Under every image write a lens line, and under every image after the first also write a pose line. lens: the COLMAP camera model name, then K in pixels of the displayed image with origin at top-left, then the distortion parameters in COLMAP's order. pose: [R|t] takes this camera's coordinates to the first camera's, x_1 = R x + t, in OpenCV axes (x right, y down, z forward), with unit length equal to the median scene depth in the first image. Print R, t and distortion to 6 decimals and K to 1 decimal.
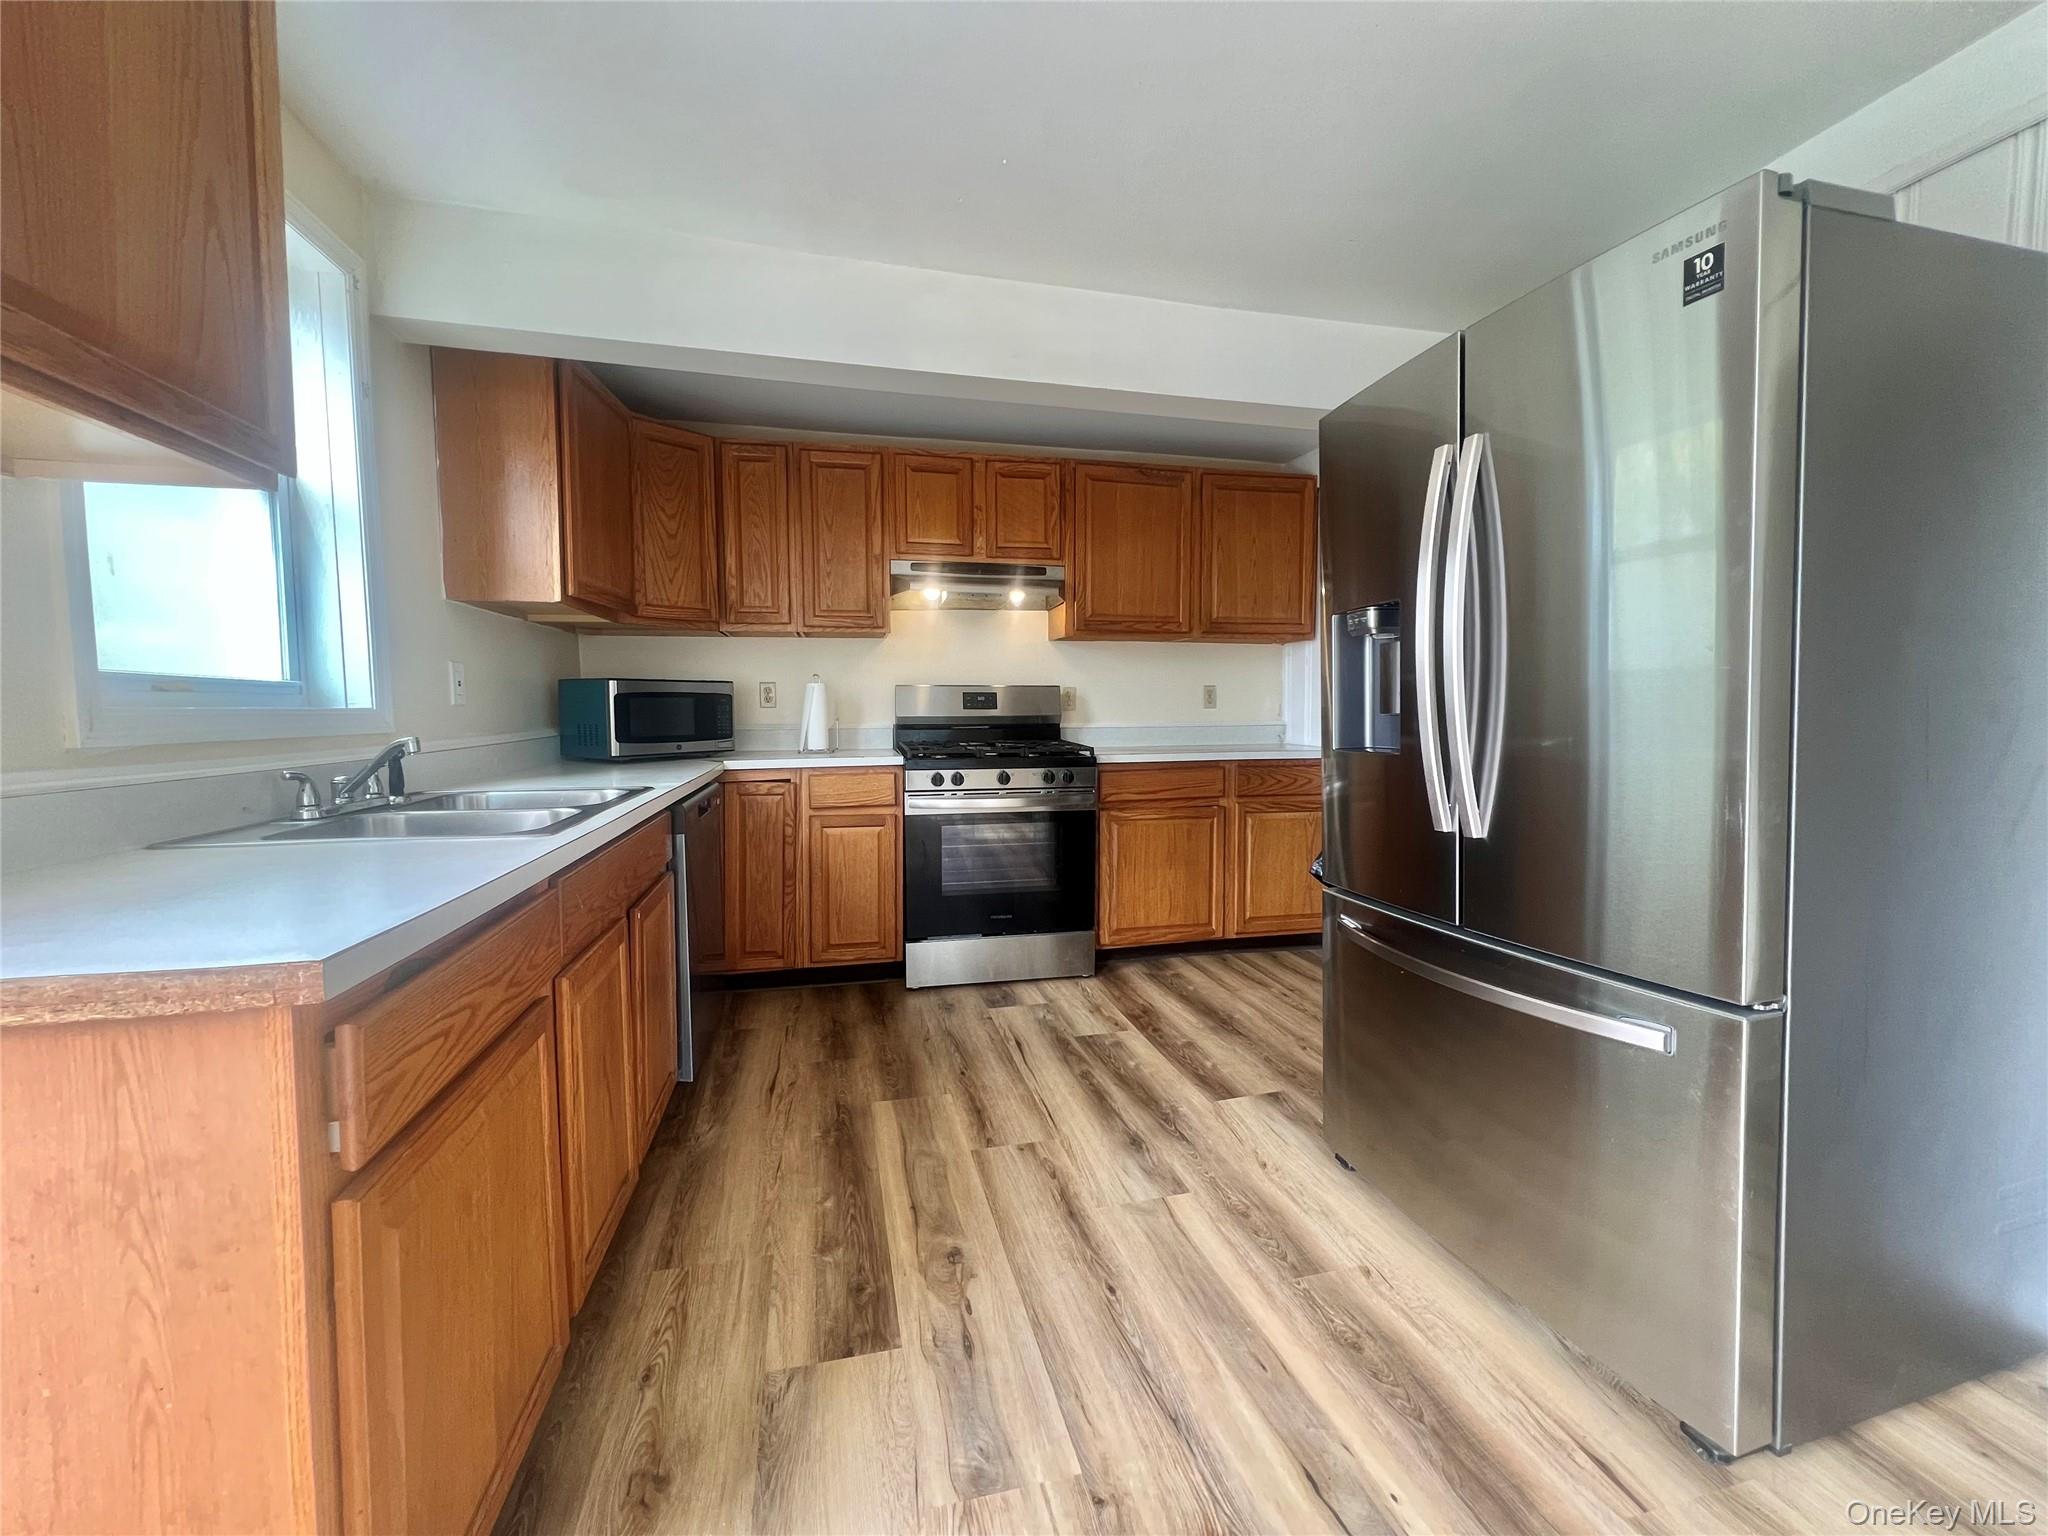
lens RADIAL K [[823.0, 0, 1018.3], [0, 823.0, 760.6], [0, 0, 1]] dist [-0.002369, 0.001142]
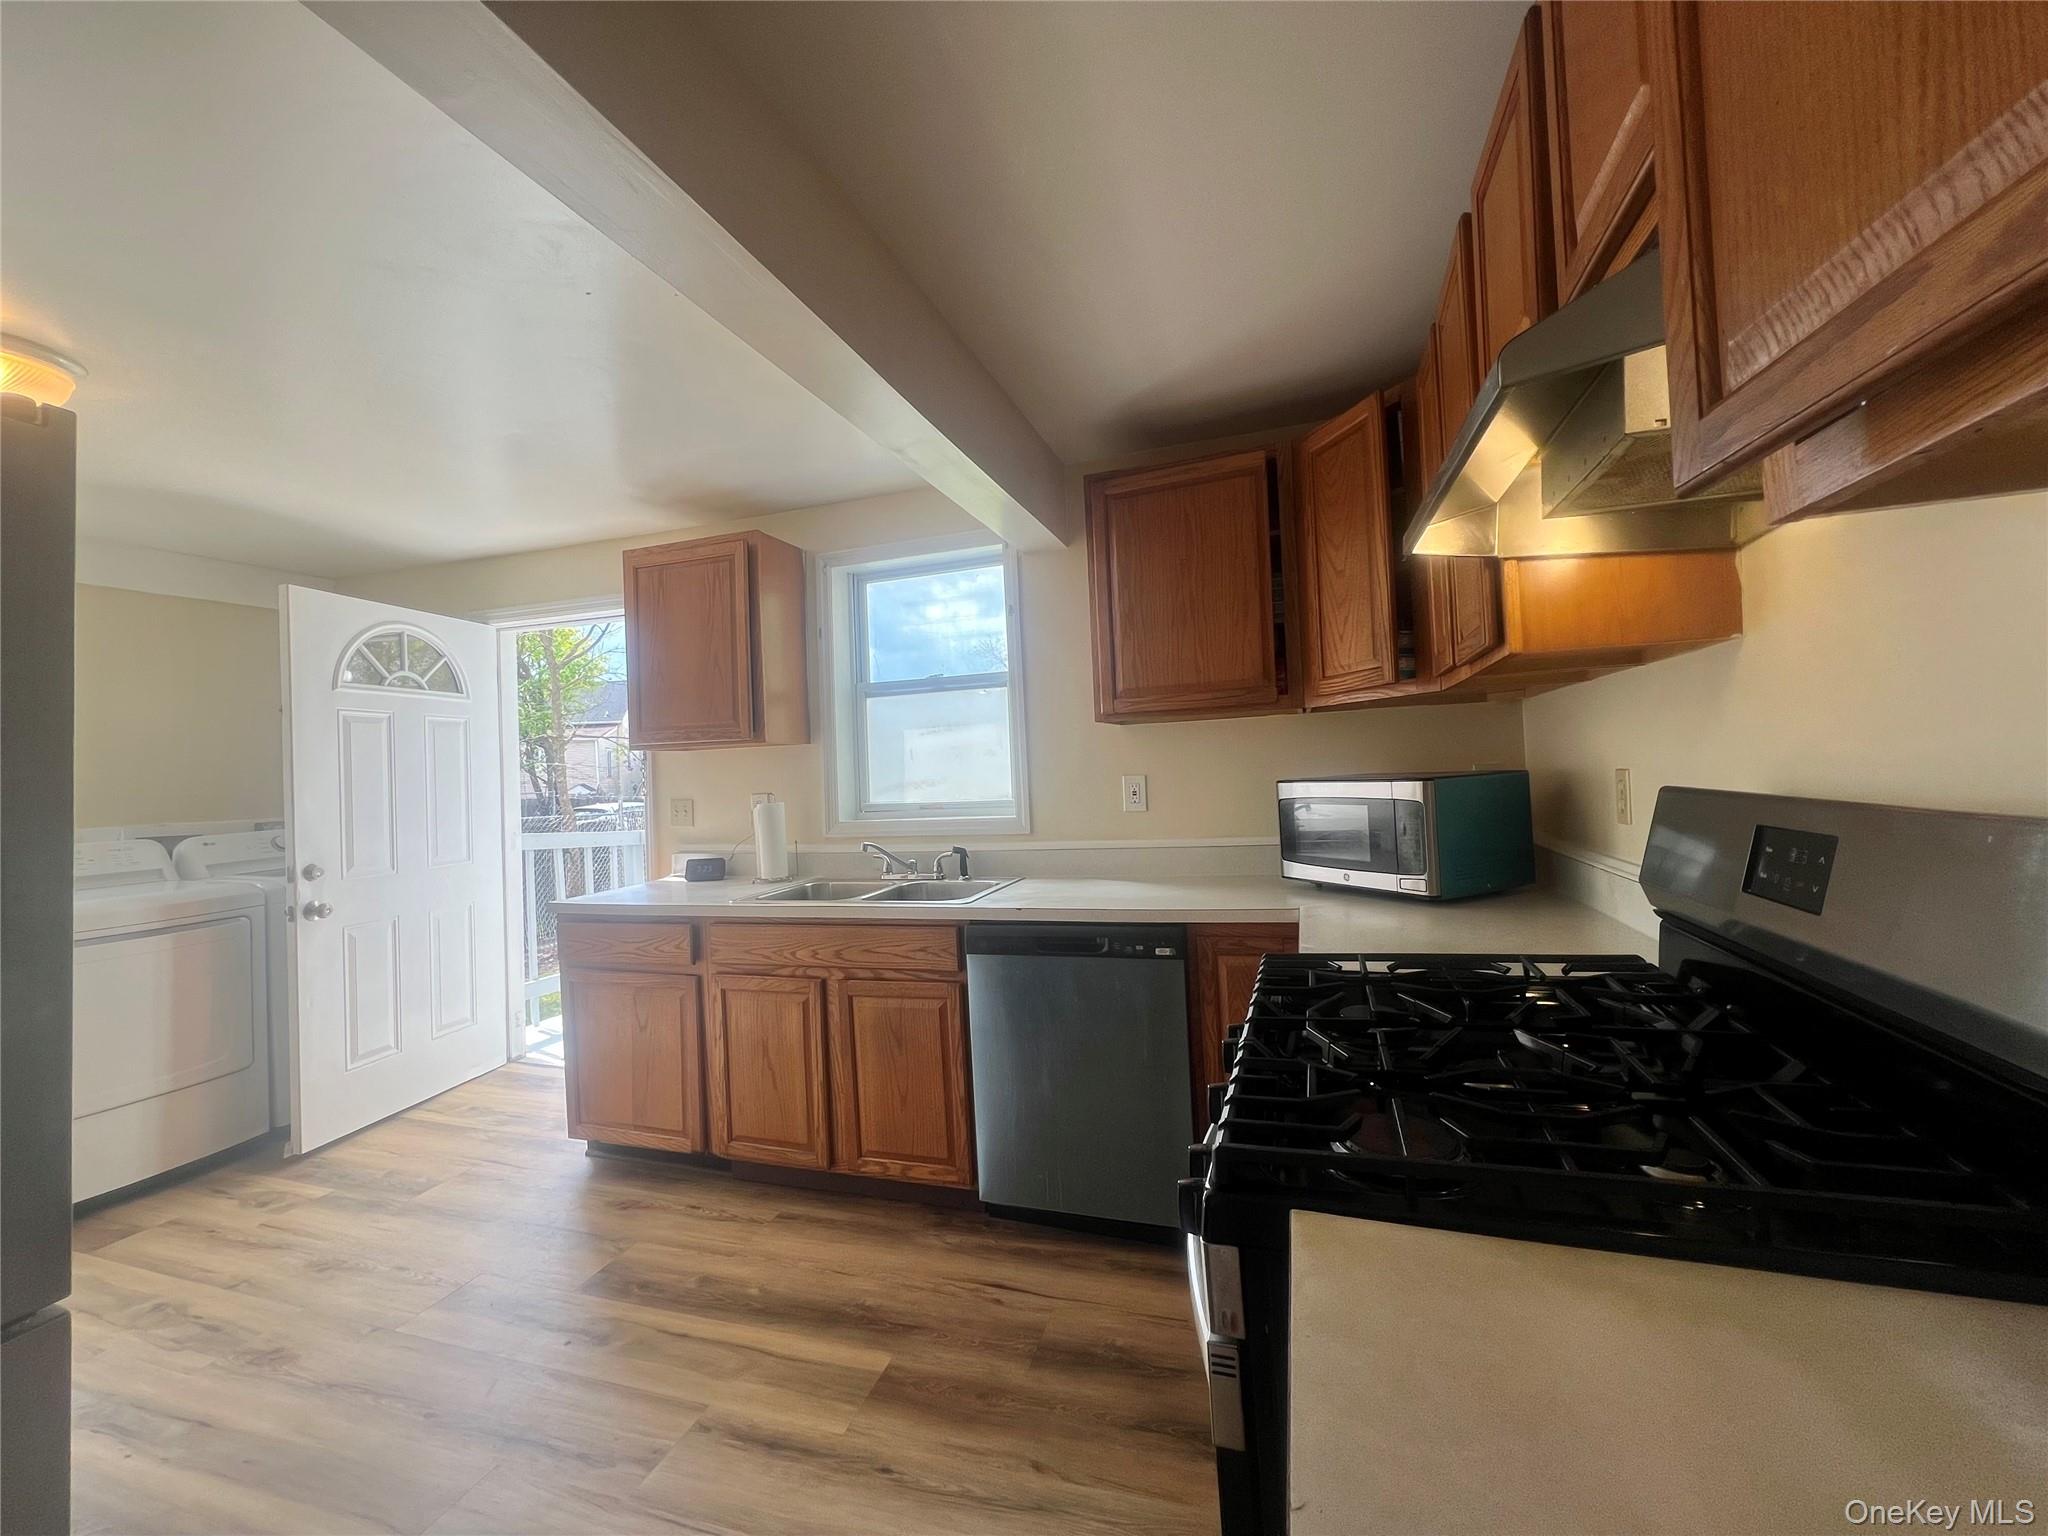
lens RADIAL K [[823.0, 0, 1018.3], [0, 823.0, 760.6], [0, 0, 1]] dist [-0.002369, 0.001142]
pose [[-0.523093, 0.009578, -0.852222, 0.307049], [-0.009549, 0.999808, 0.017098, -0.119365], [0.852222, 0.017081, -0.522902, 1.092433]]
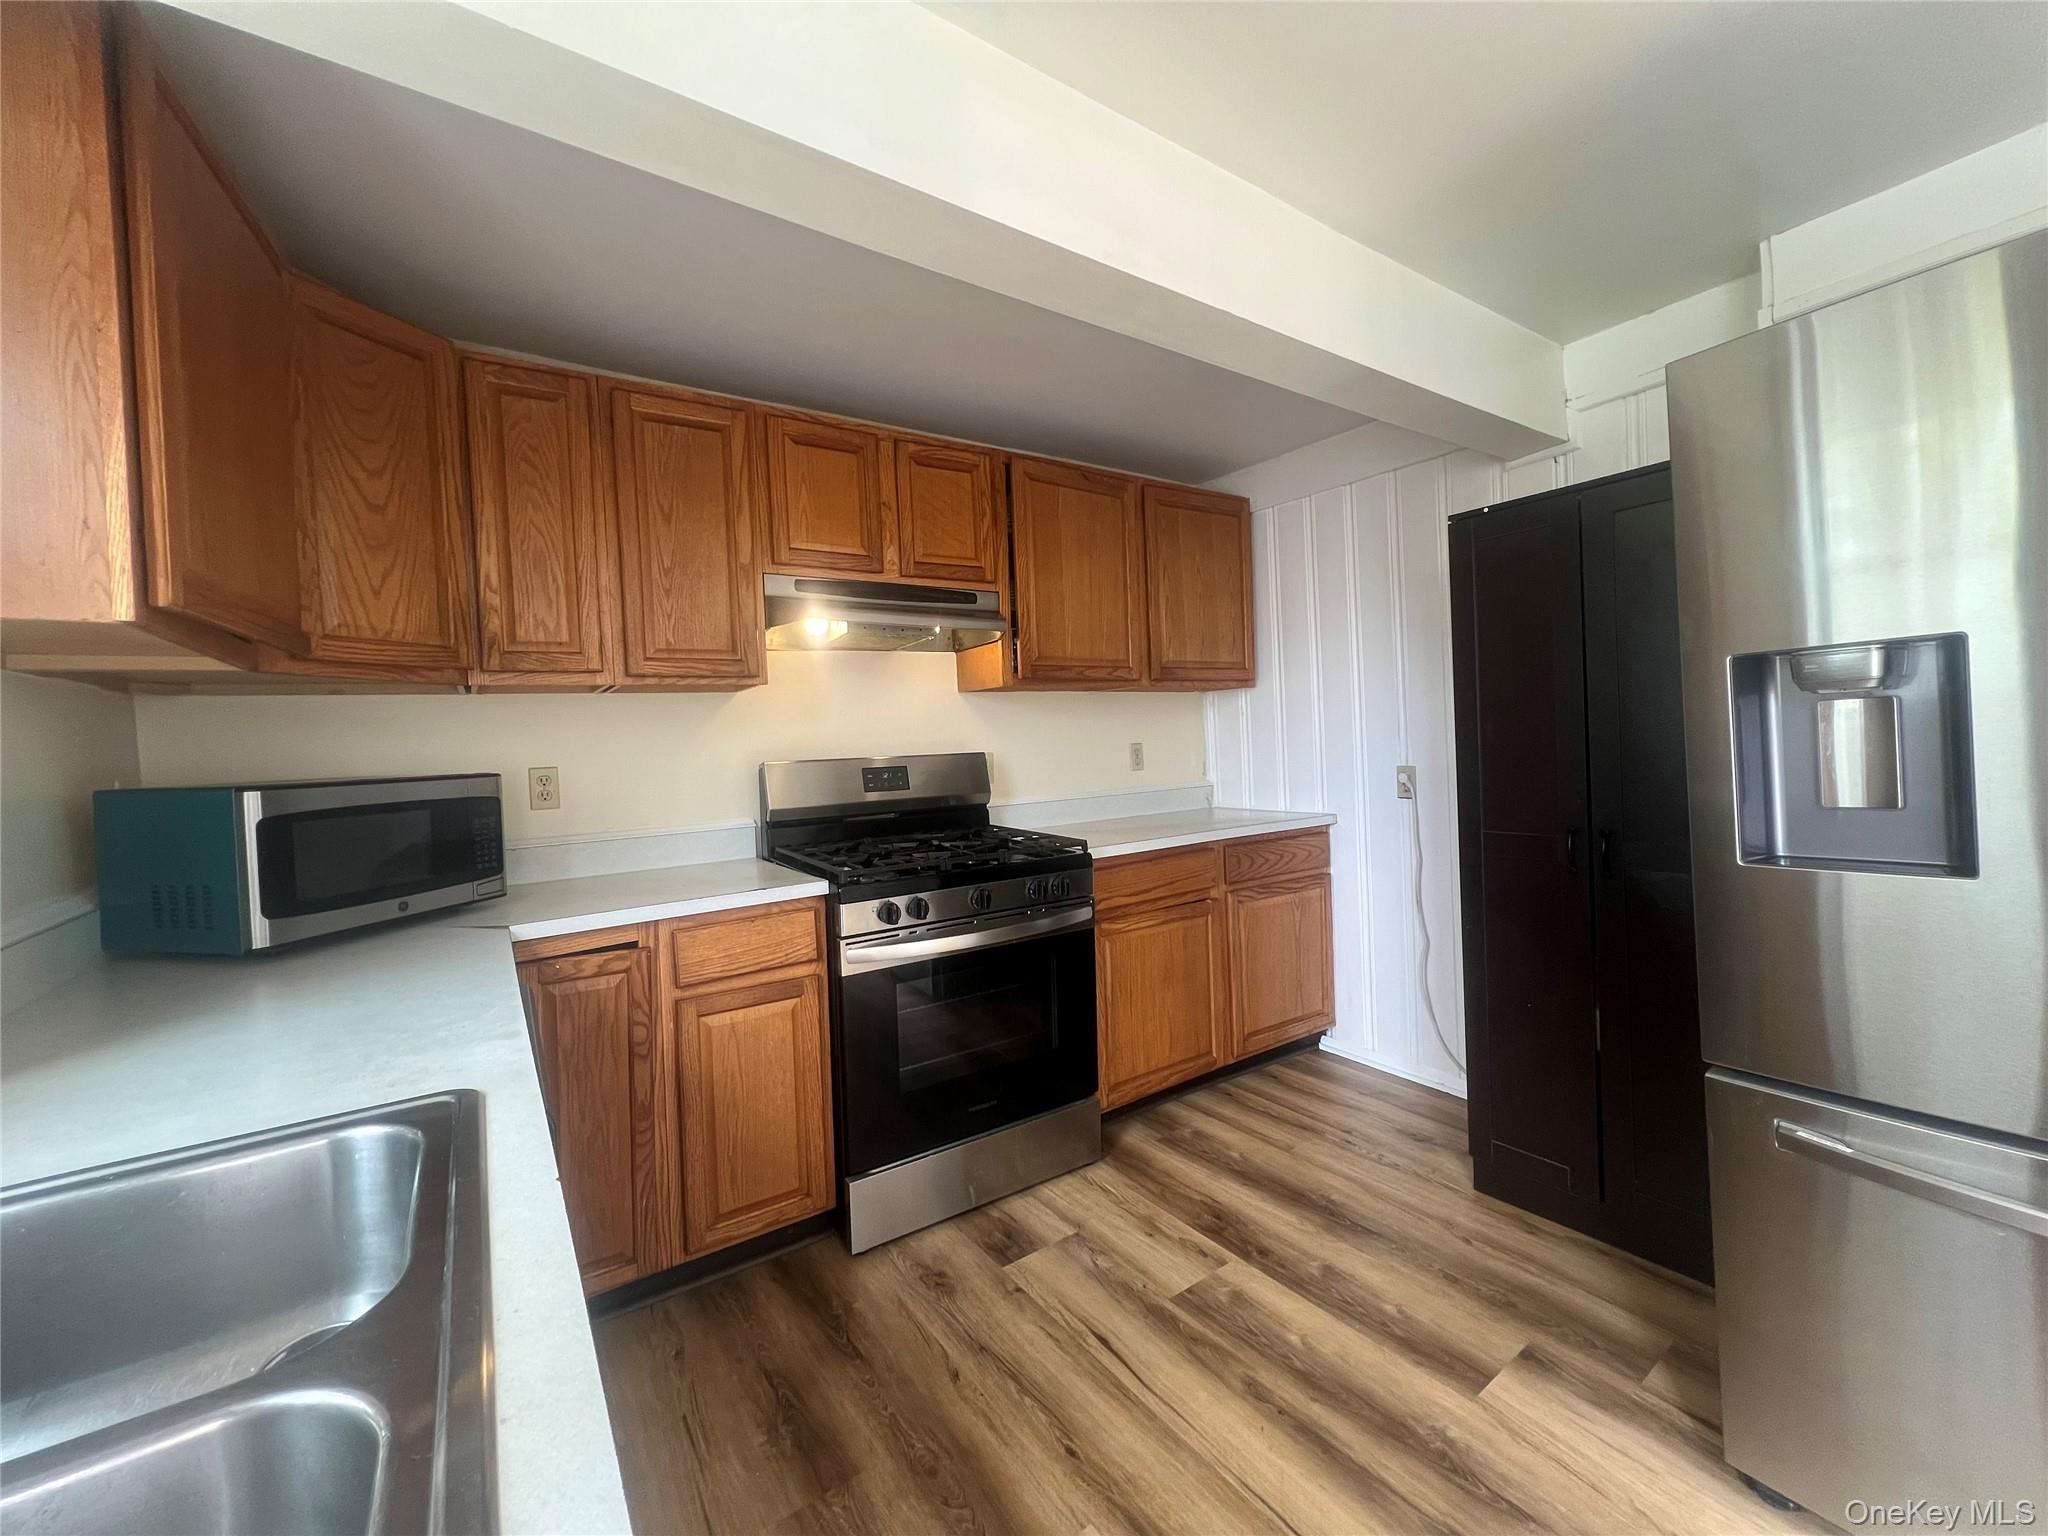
lens RADIAL K [[823.0, 0, 1018.3], [0, 823.0, 760.6], [0, 0, 1]] dist [-0.002369, 0.001142]
pose [[0.932069, -0.044148, 0.359581, -0.224827], [0.062974, 0.997181, -0.040804, -0.061409], [-0.356766, 0.060676, 0.932221, 0.354814]]
